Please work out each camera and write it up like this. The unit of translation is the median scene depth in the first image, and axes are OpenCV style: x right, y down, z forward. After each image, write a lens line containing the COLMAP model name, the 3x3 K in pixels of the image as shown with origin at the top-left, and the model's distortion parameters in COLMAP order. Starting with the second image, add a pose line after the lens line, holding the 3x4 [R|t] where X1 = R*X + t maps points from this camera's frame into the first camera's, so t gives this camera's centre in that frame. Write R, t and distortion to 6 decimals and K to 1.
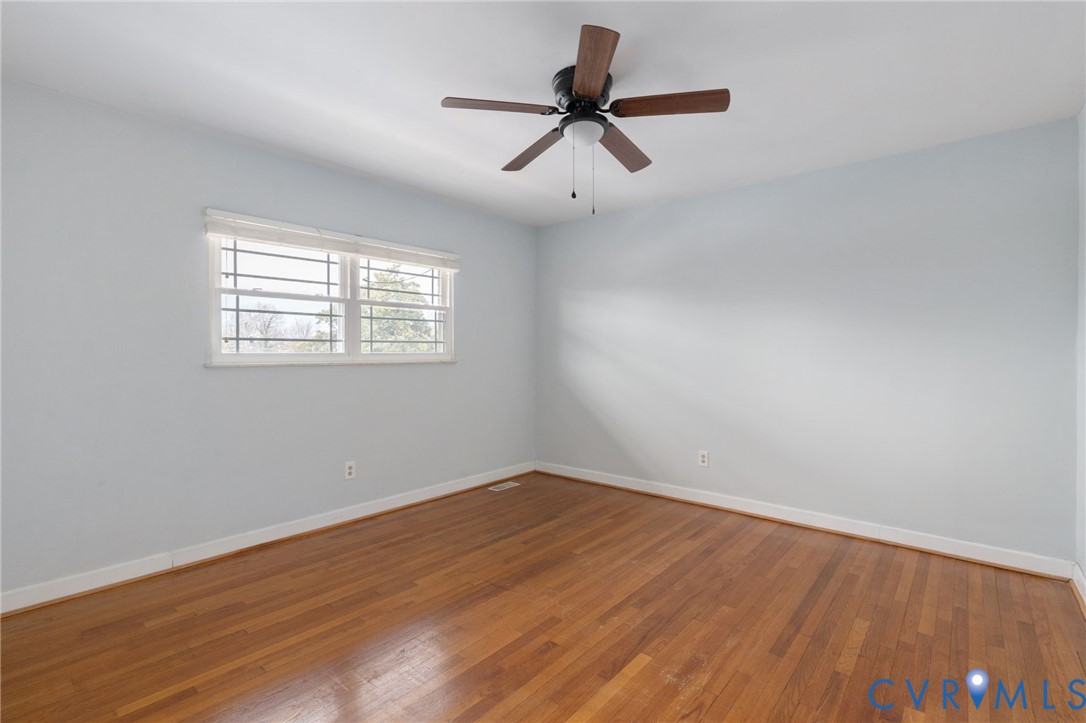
lens RADIAL K [[483.6, 0, 538.7], [0, 483.6, 353.8], [0, 0, 1]] dist [-0.009299, 0.003577]
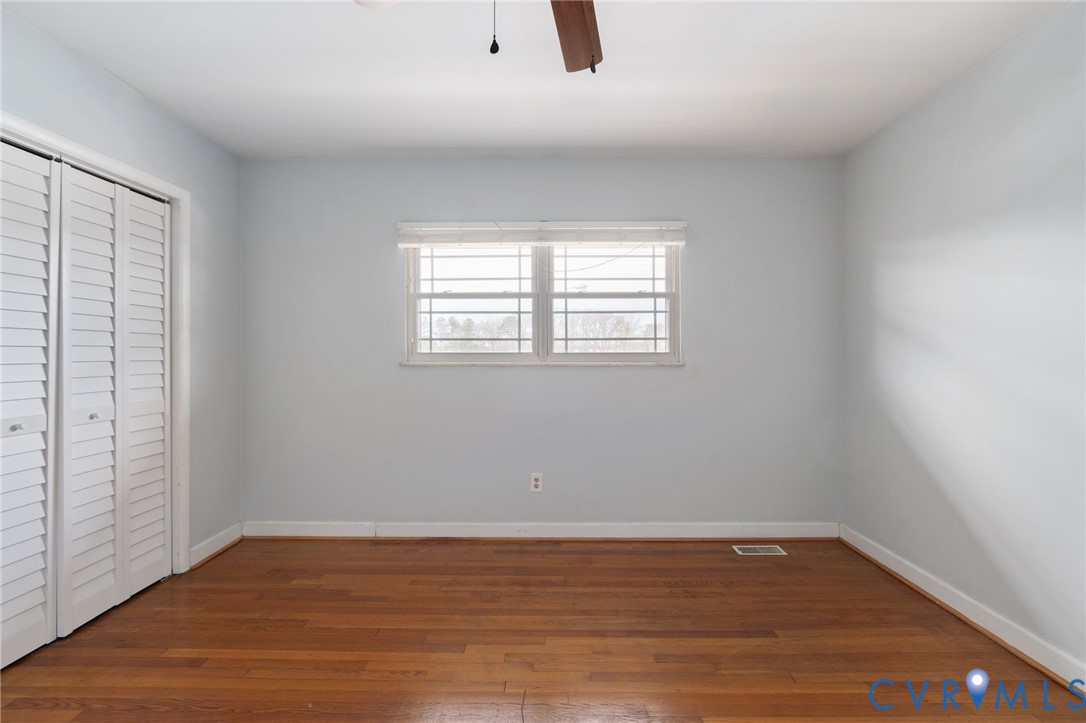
lens RADIAL K [[483.6, 0, 543.9], [0, 483.6, 347.5], [0, 0, 1]] dist [-0.009299, 0.003577]
pose [[0.658936, -0.003779, -0.752190, 0.305886], [-0.001062, 0.999982, -0.005954, -0.005903], [0.752199, 0.004723, 0.658919, 0.422169]]
